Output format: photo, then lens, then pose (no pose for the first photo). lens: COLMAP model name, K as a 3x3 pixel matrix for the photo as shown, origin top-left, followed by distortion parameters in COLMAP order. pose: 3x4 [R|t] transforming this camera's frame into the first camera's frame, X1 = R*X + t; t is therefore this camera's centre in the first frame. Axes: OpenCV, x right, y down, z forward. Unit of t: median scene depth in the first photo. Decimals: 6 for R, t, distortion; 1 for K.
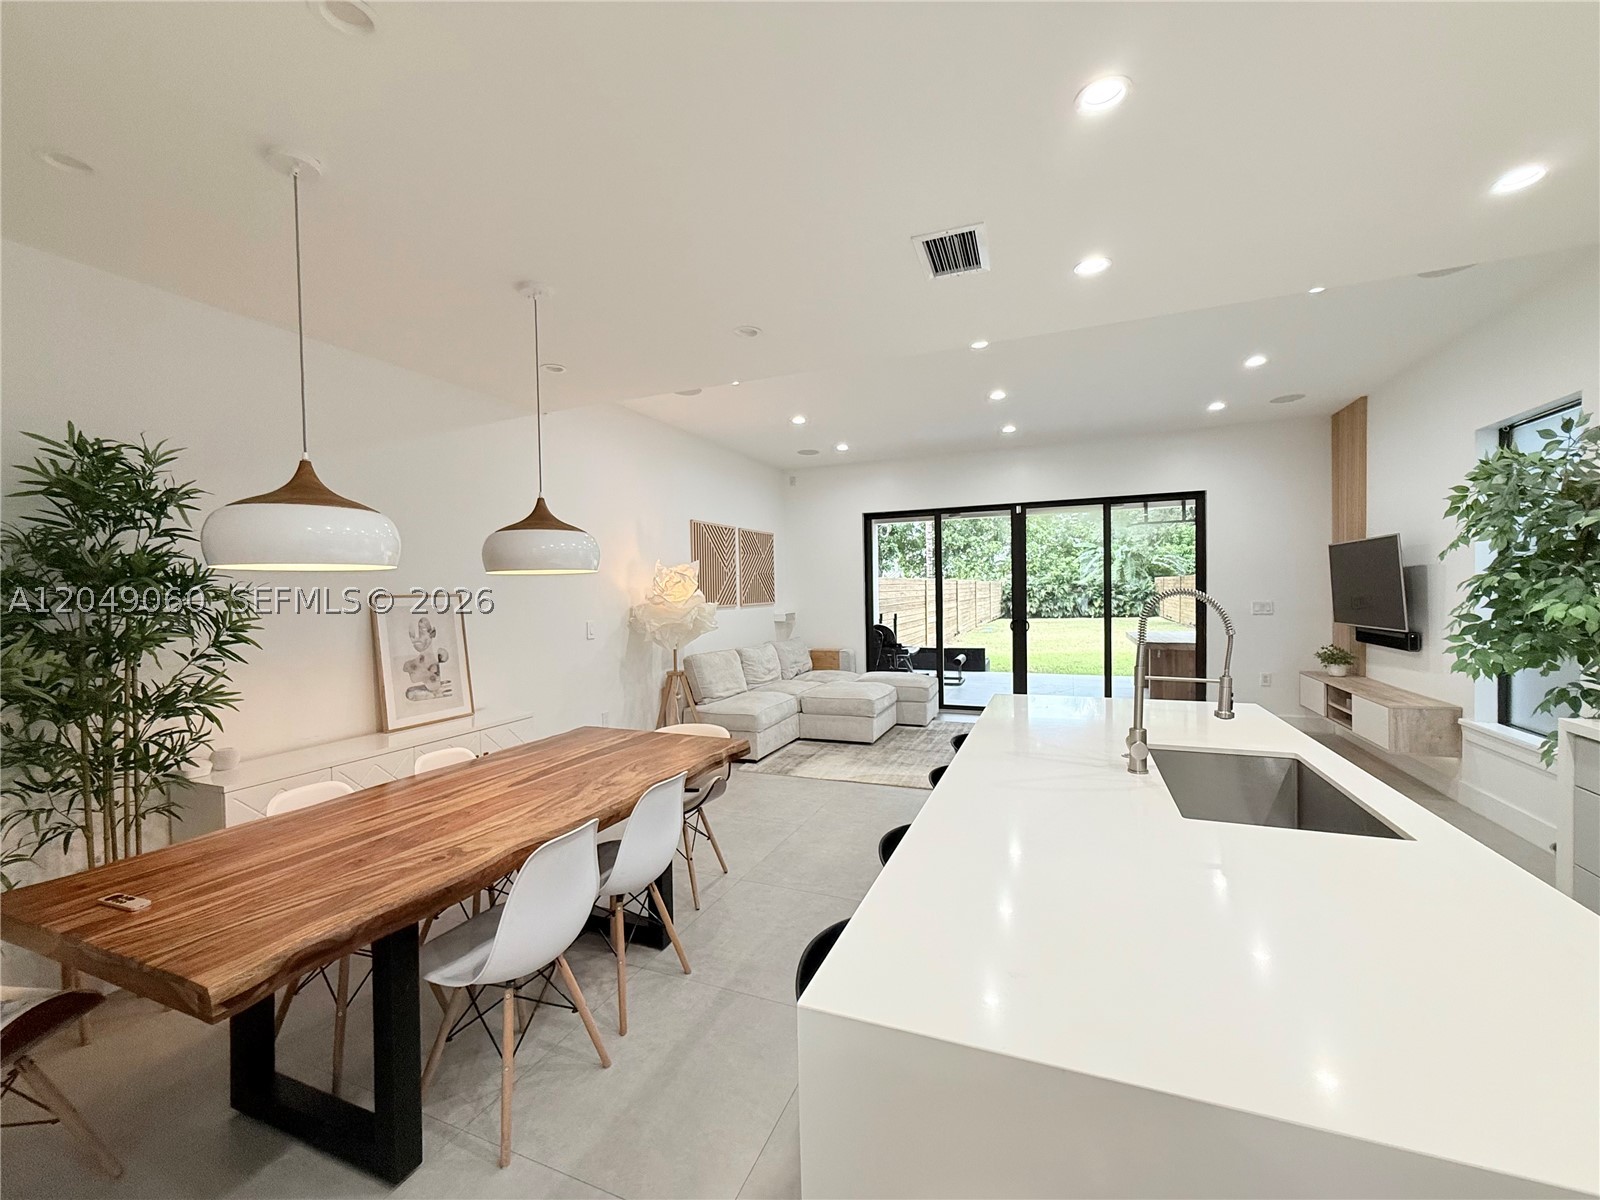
lens RADIAL K [[633.2, 0, 801.2], [0, 633.2, 608.1], [0, 0, 1]] dist [0.000540, -0.000150]
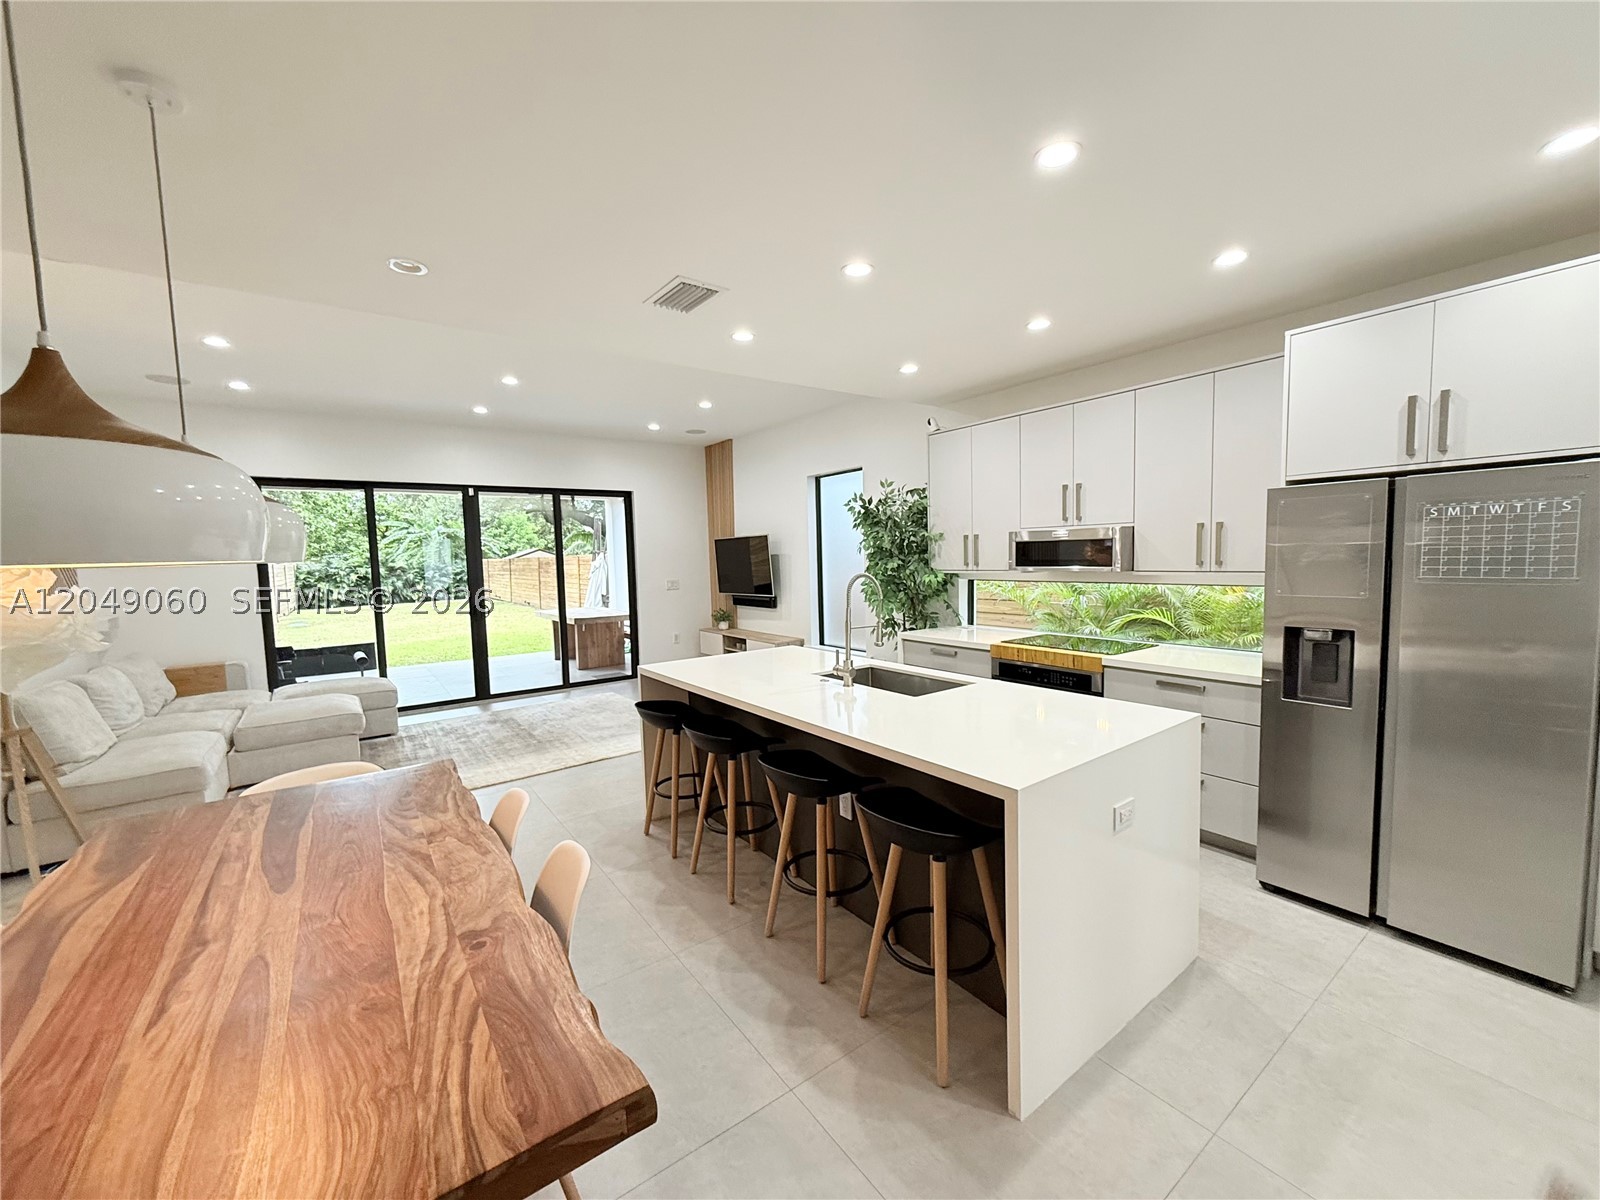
lens RADIAL K [[633.2, 0, 809.5], [0, 633.2, 600.7], [0, 0, 1]] dist [0.000540, -0.000150]
pose [[0.519159, -0.056482, 0.852809, -0.277938], [0.041138, 0.998309, 0.041075, -0.009726], [-0.853687, 0.013758, 0.520605, 0.071356]]
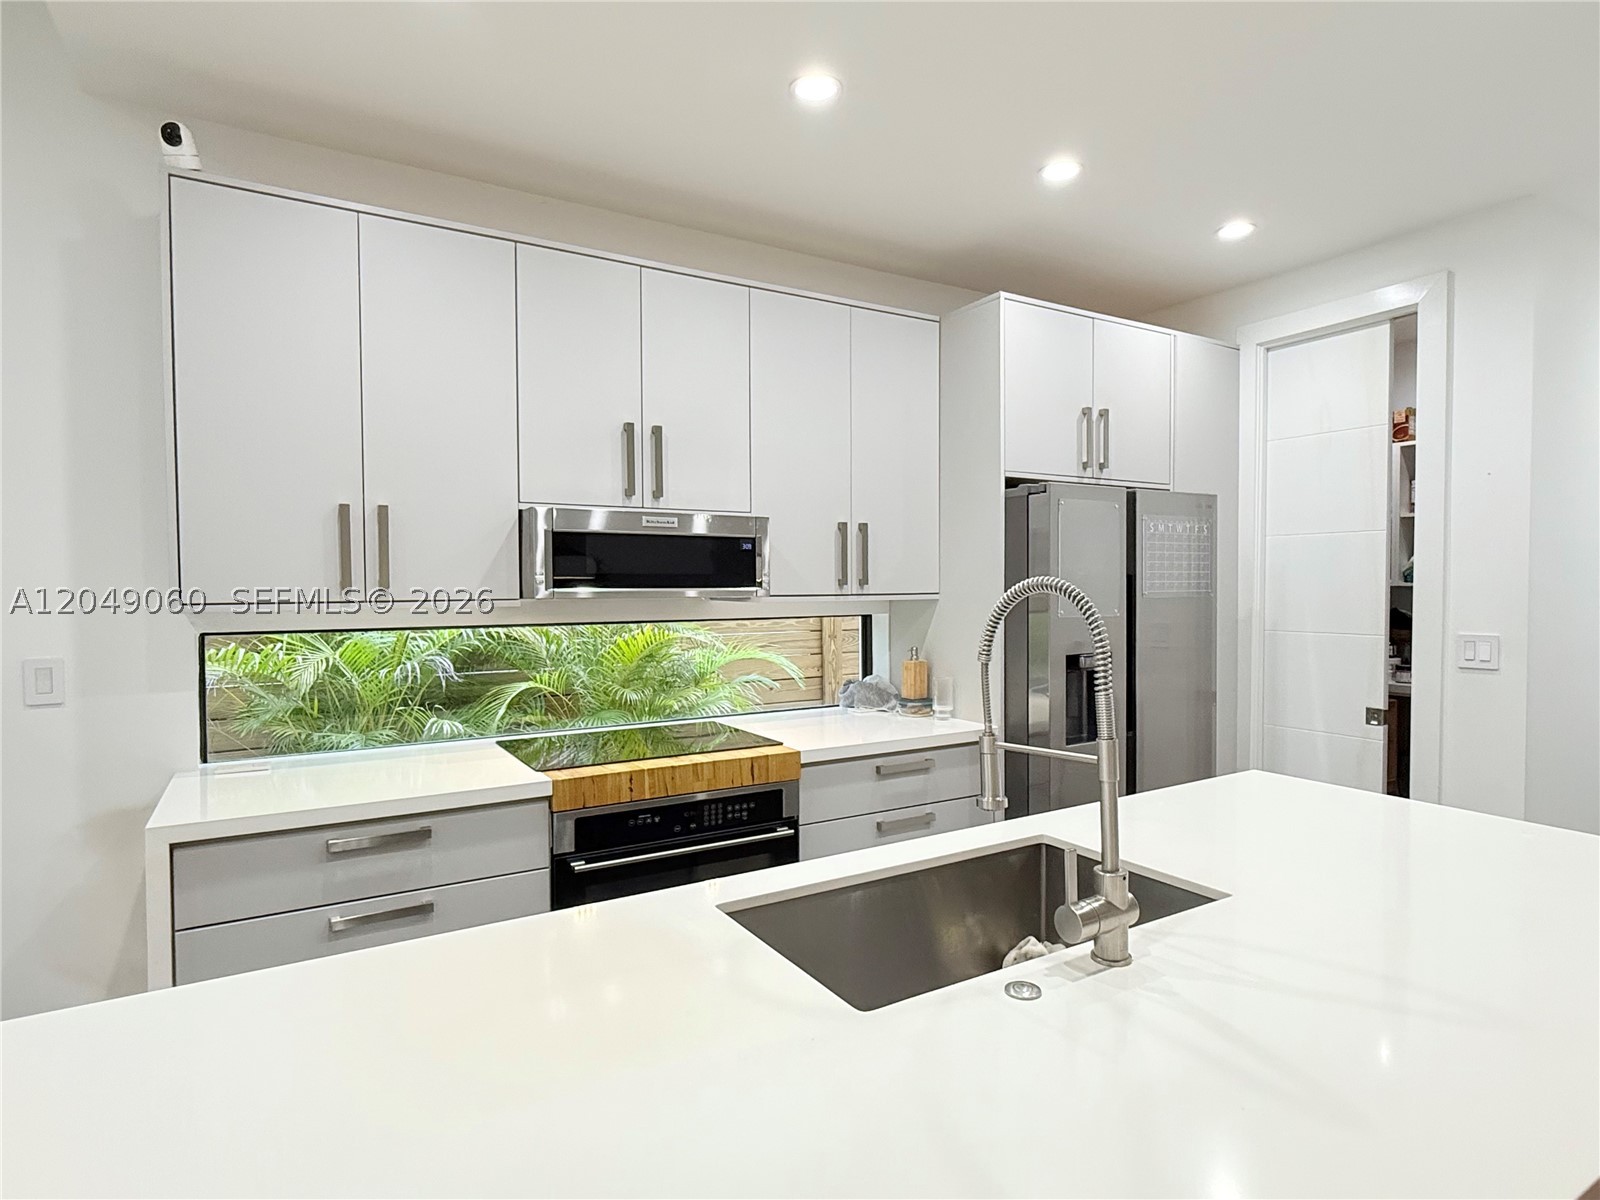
lens RADIAL K [[875.8, 0, 798.0], [0, 875.8, 604.1], [0, 0, 1]] dist [0.003026, 0.000616]
pose [[-0.798630, 0.010586, 0.601730, 0.100808], [0.039589, 0.998604, 0.034975, -0.012140], [-0.600519, 0.051754, -0.797934, 0.509135]]
